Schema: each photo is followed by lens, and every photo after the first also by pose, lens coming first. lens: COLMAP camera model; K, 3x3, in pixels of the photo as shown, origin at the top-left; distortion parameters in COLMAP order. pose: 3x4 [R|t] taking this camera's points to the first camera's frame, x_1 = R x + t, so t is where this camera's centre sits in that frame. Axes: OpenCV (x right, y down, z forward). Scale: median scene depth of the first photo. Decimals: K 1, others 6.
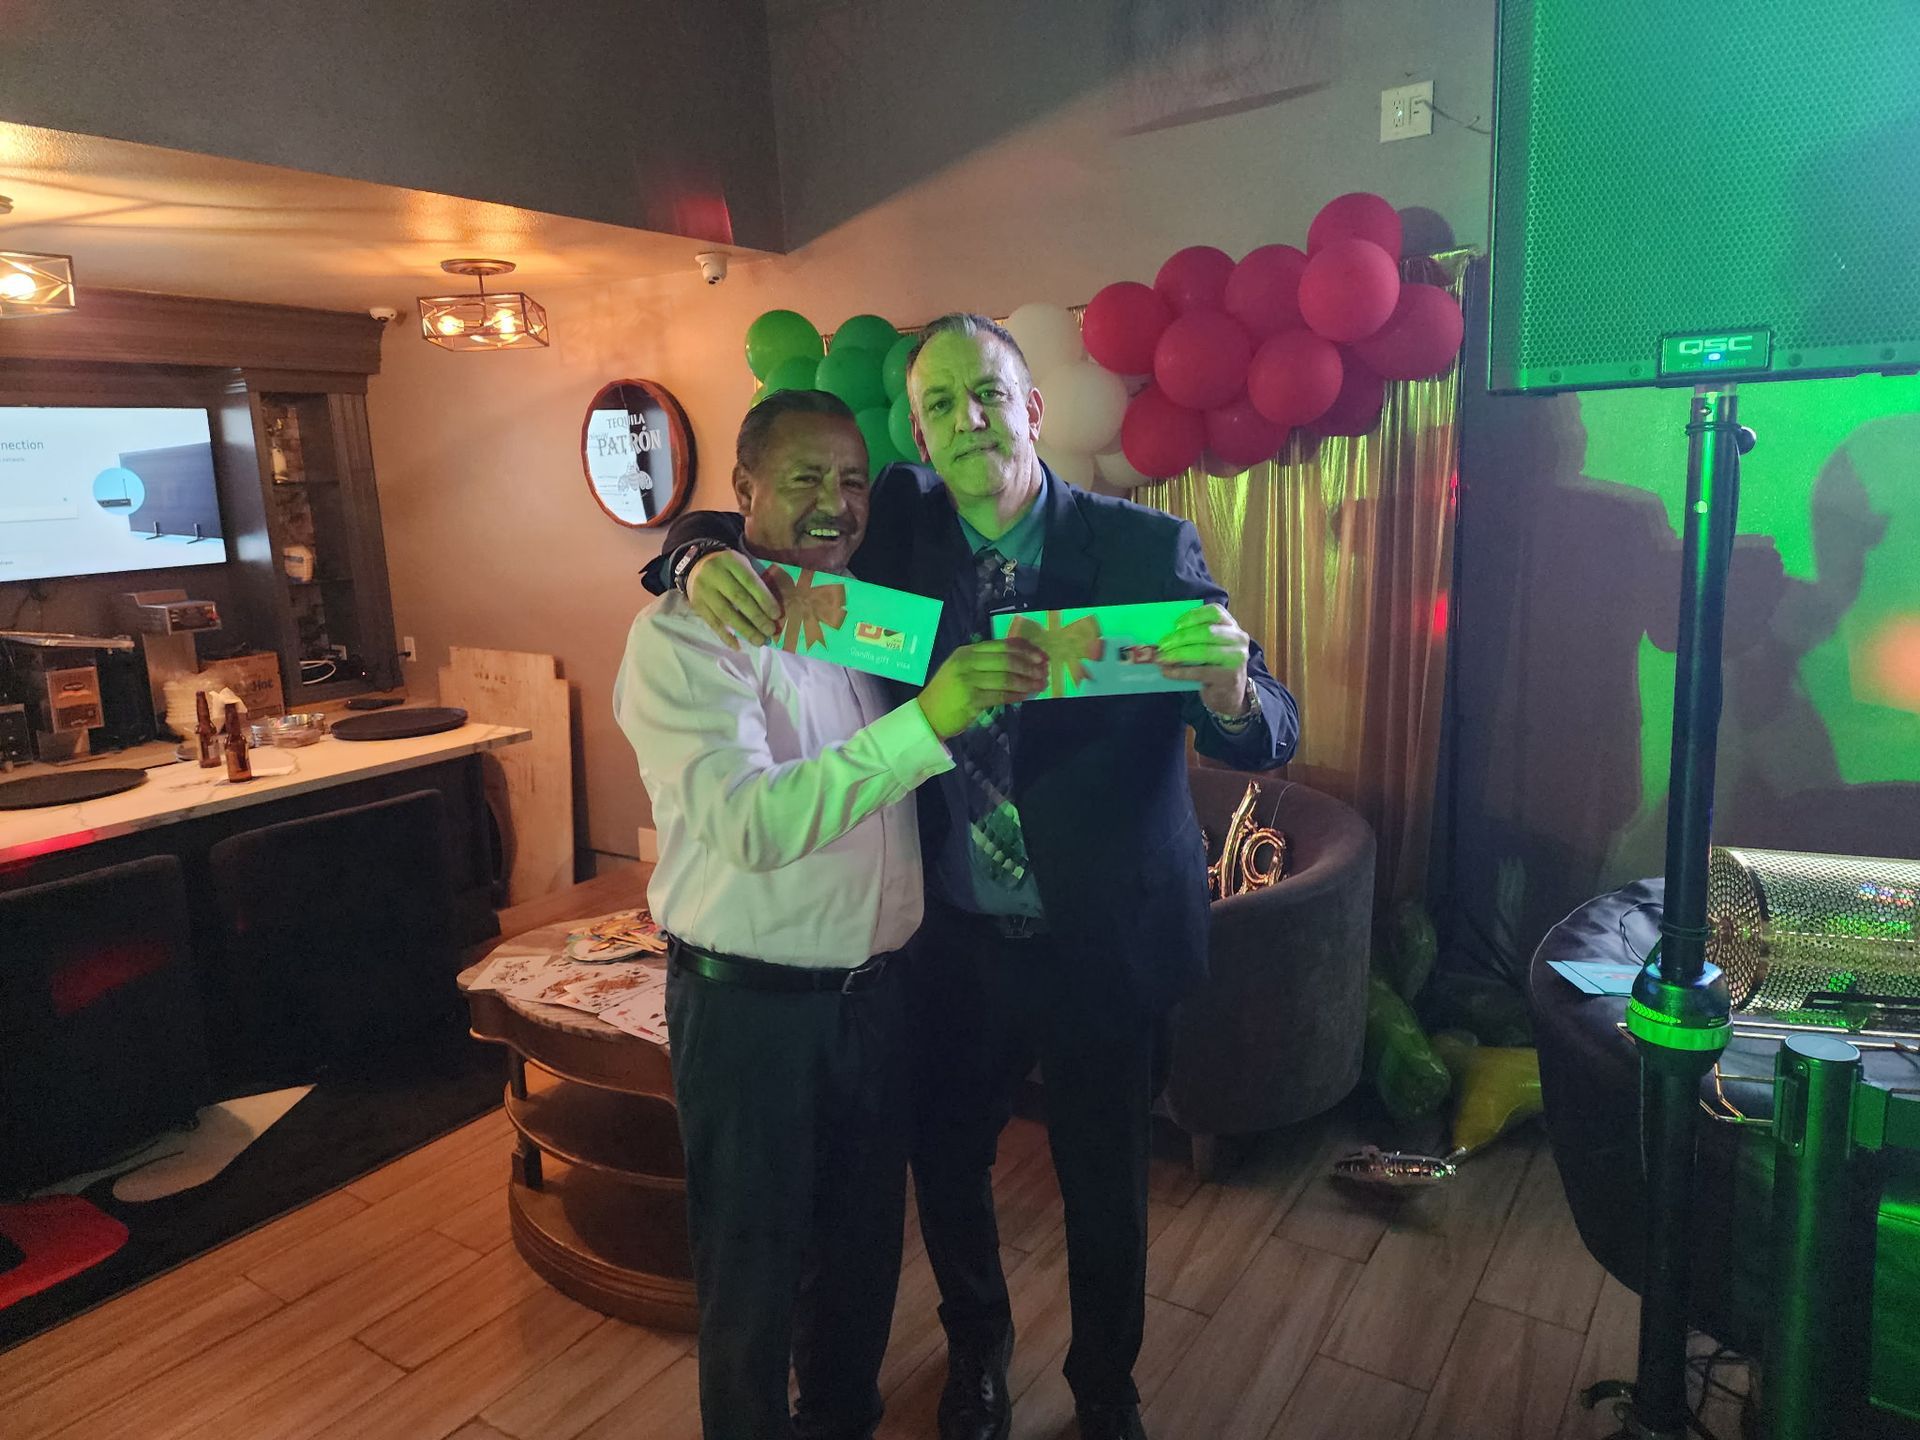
lens RADIAL K [[1270.1, 0, 954.0], [0, 1270.1, 698.9], [0, 0, 1]] dist [0.065940, -0.057458]
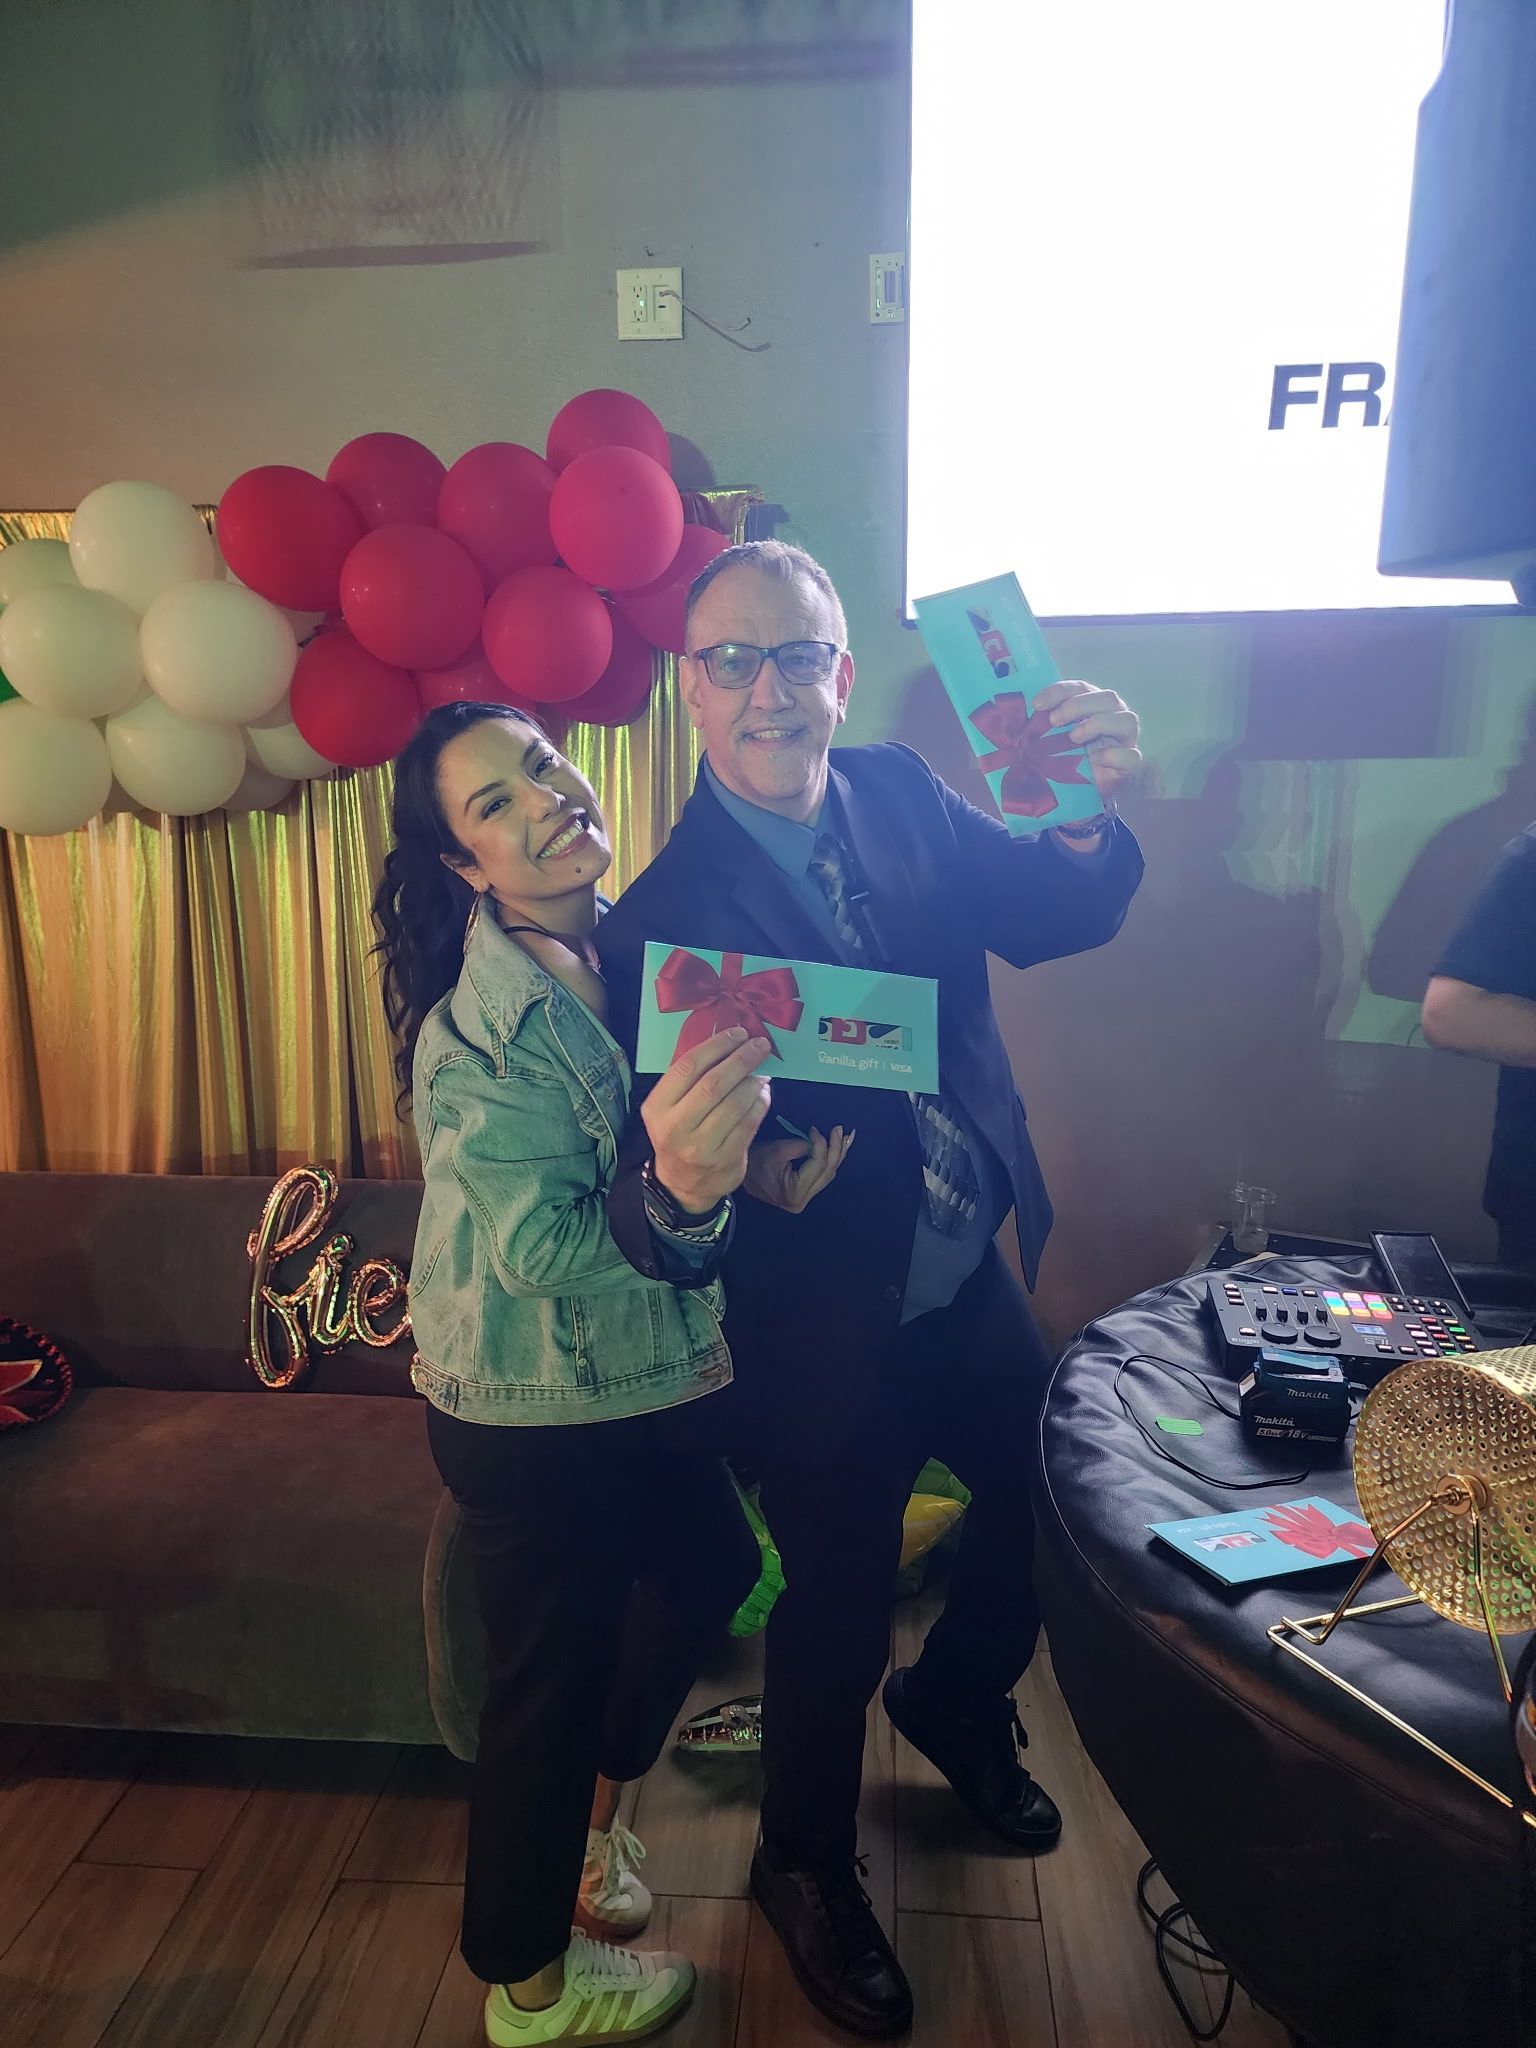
lens RADIAL K [[1354.8, 0, 770.0], [0, 1354.8, 1028.2], [0, 0, 1]] dist [0.065940, -0.057458]
pose [[0.868435, -0.053679, 0.492889, -0.012094], [0.052425, 0.998491, 0.016374, -0.035785], [-0.493024, 0.011620, 0.869938, 0.261658]]
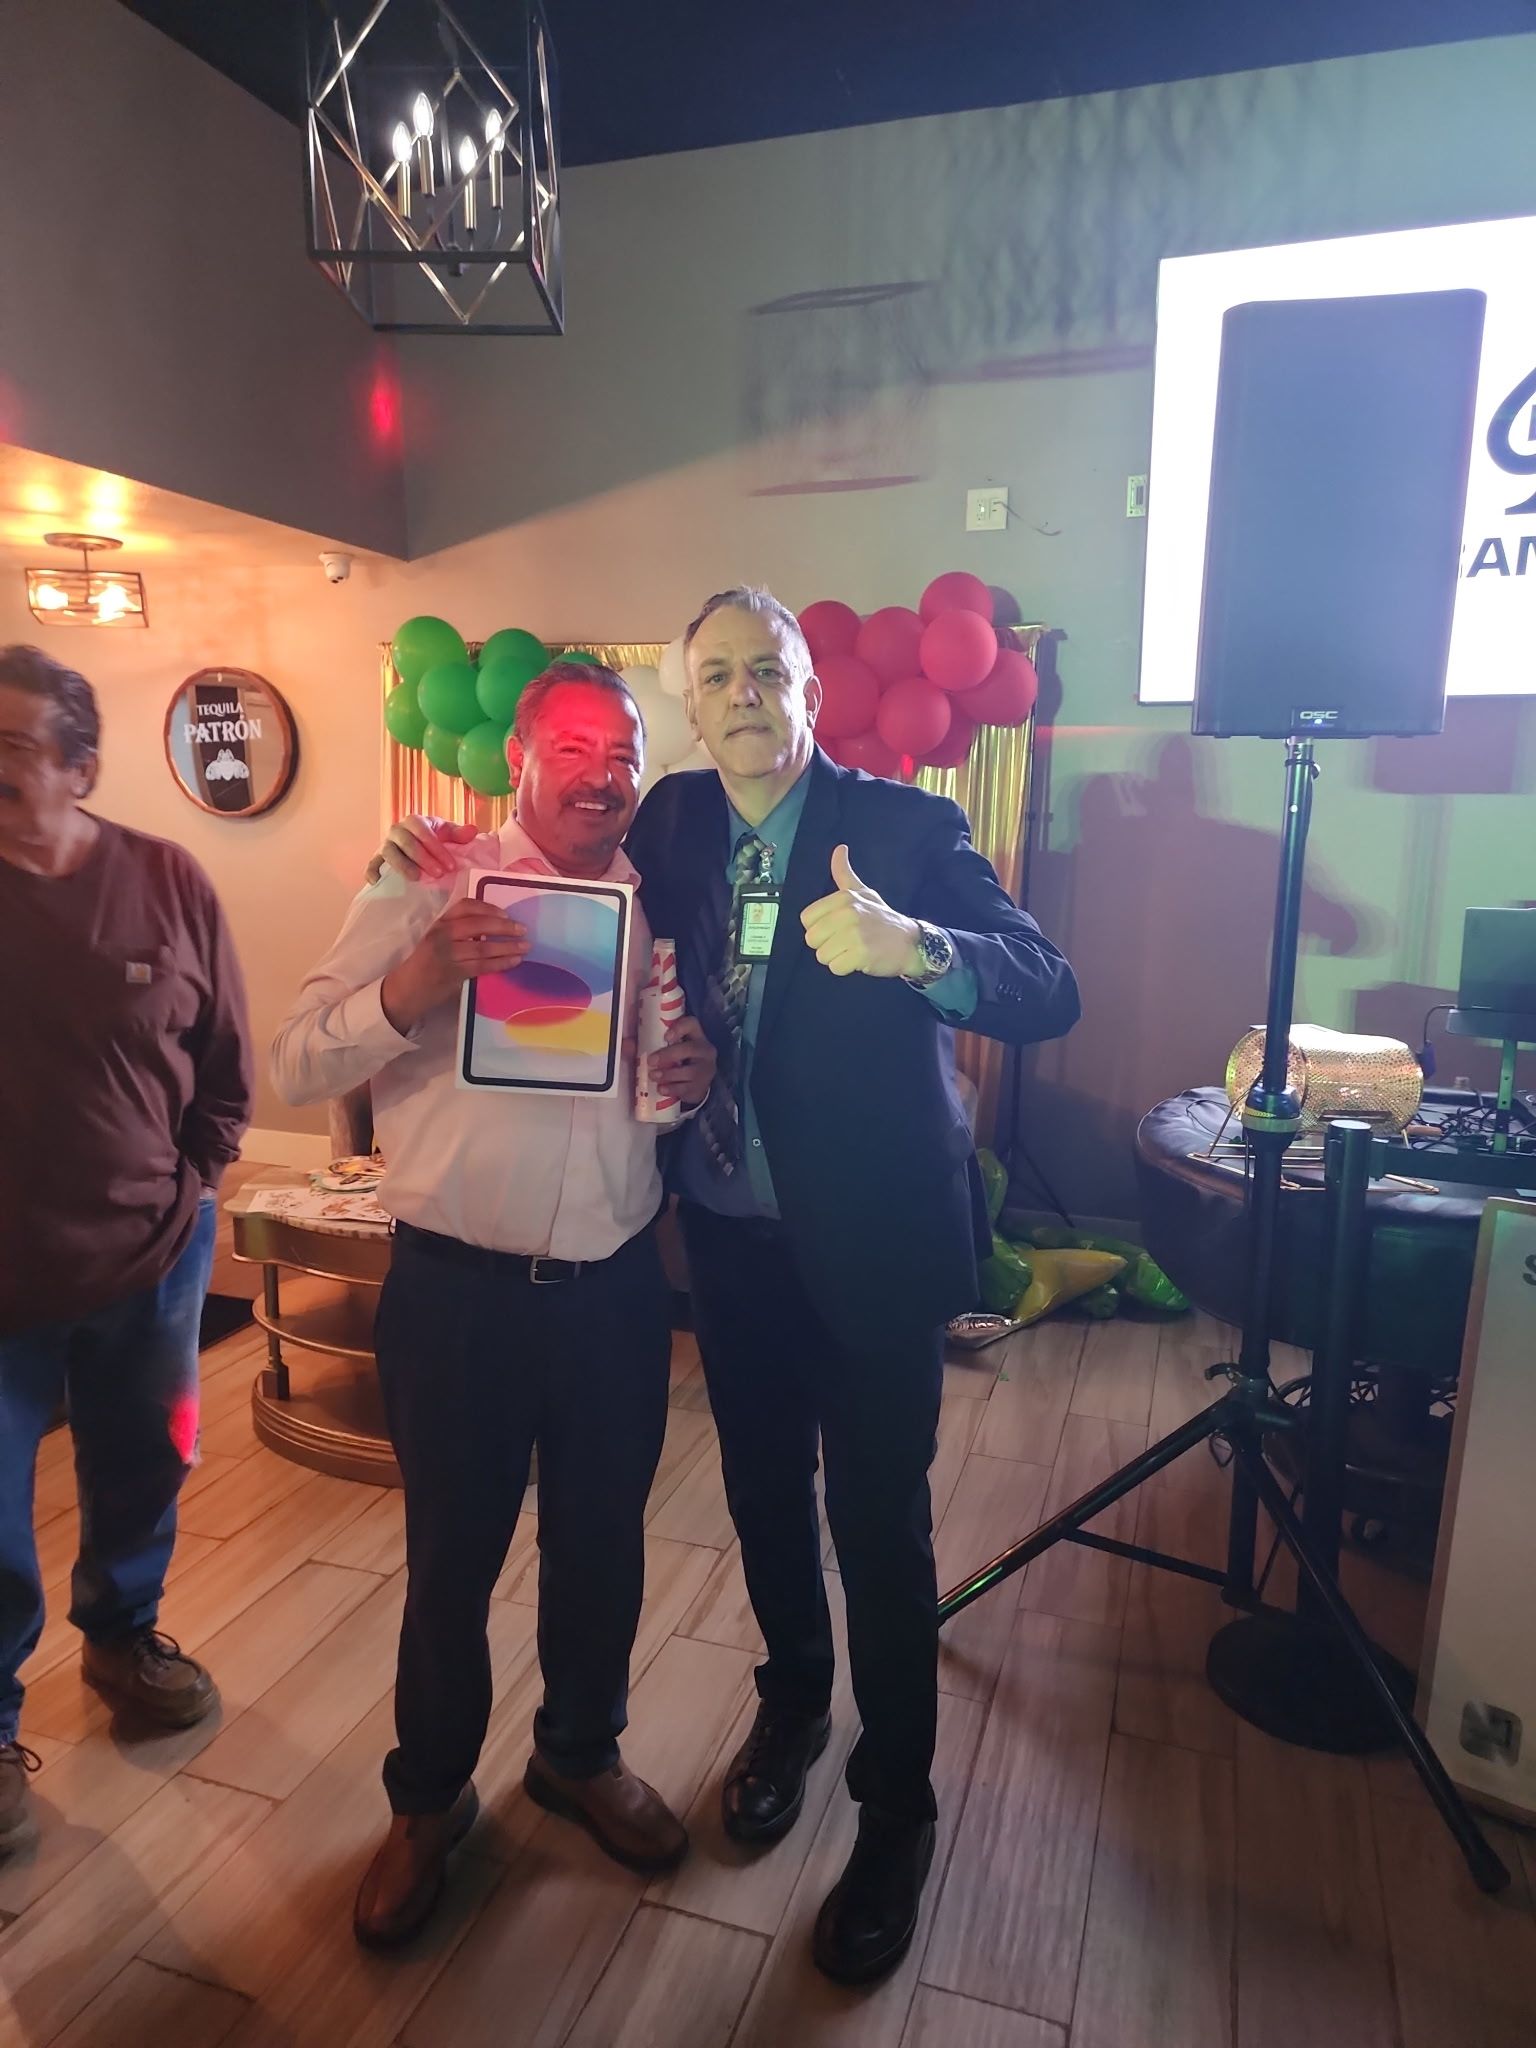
lens RADIAL K [[1354.8, 0, 754.4], [0, 1354.8, 1029.3], [0, 0, 1]] dist [0.065940, -0.057458]
pose [[0.961667, 0.007957, 0.274105, -0.223480], [-0.005068, 0.999924, -0.011247, 0.062545], [-0.274173, 0.009427, 0.961634, -0.203038]]
